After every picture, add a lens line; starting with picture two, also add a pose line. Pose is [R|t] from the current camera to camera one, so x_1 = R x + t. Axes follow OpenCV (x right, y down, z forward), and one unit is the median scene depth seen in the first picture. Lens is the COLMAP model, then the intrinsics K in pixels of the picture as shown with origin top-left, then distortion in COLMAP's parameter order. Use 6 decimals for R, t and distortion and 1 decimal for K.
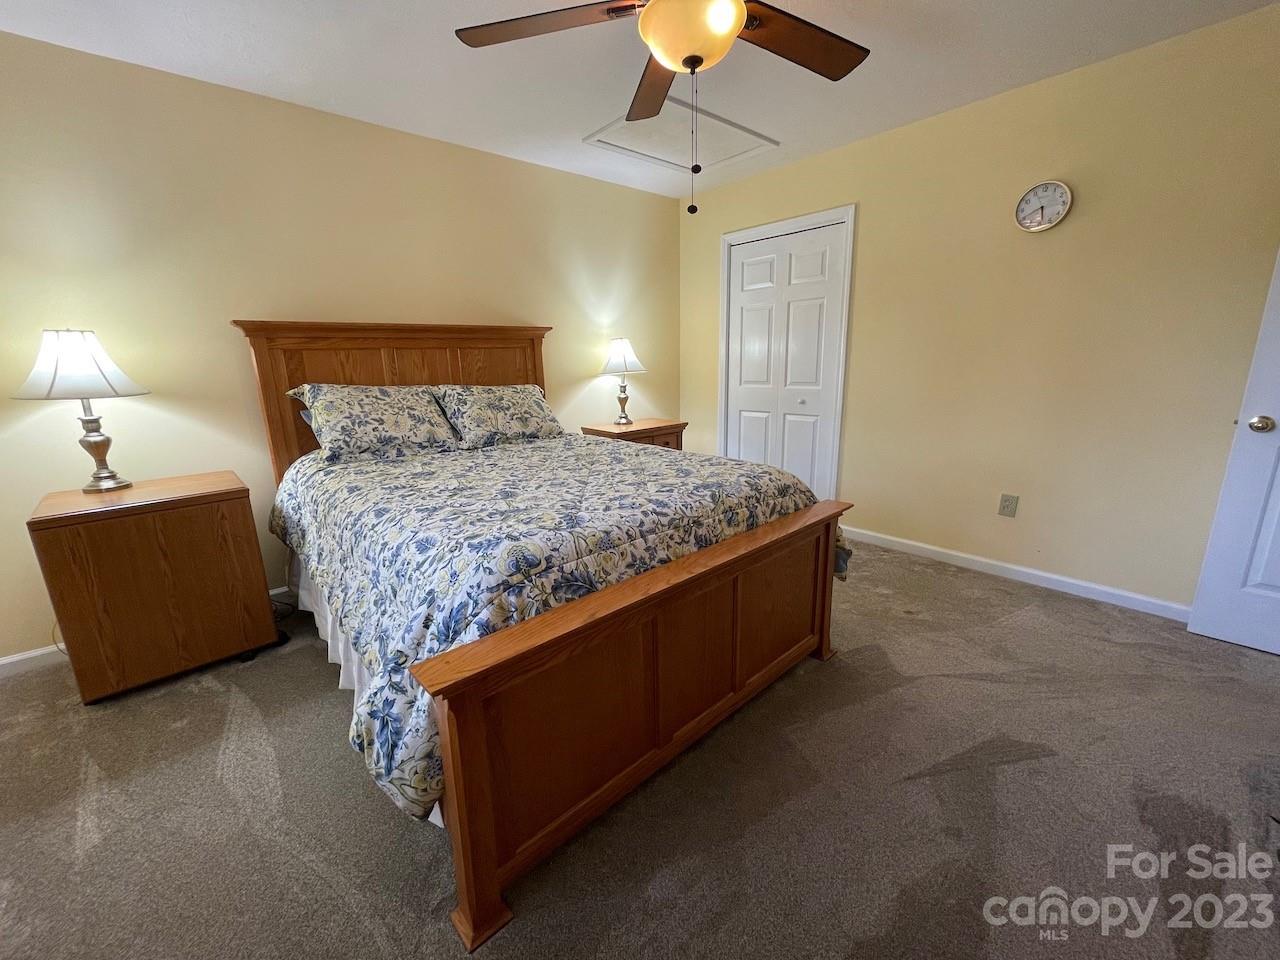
lens RADIAL K [[517.5, 0, 635.8], [0, 517.5, 480.8], [0, 0, 1]] dist [0.000708, 0.000345]
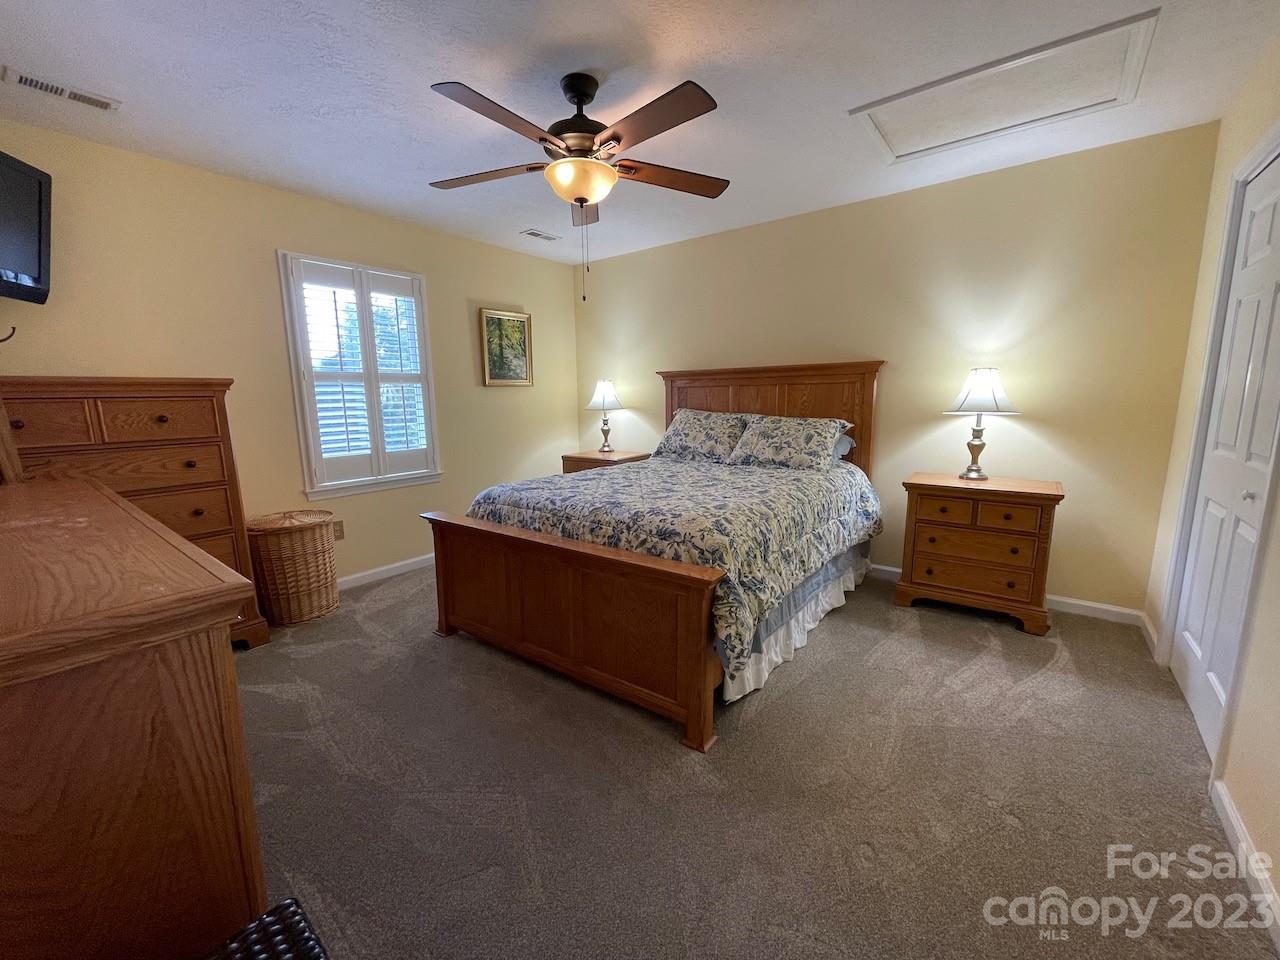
lens RADIAL K [[517.5, 0, 635.8], [0, 517.5, 480.8], [0, 0, 1]] dist [0.000708, 0.000345]
pose [[0.182400, 0.178934, -0.966806, 0.908098], [-0.216669, 0.966444, 0.137990, -0.152677], [0.959054, 0.184308, 0.215048, 0.526299]]
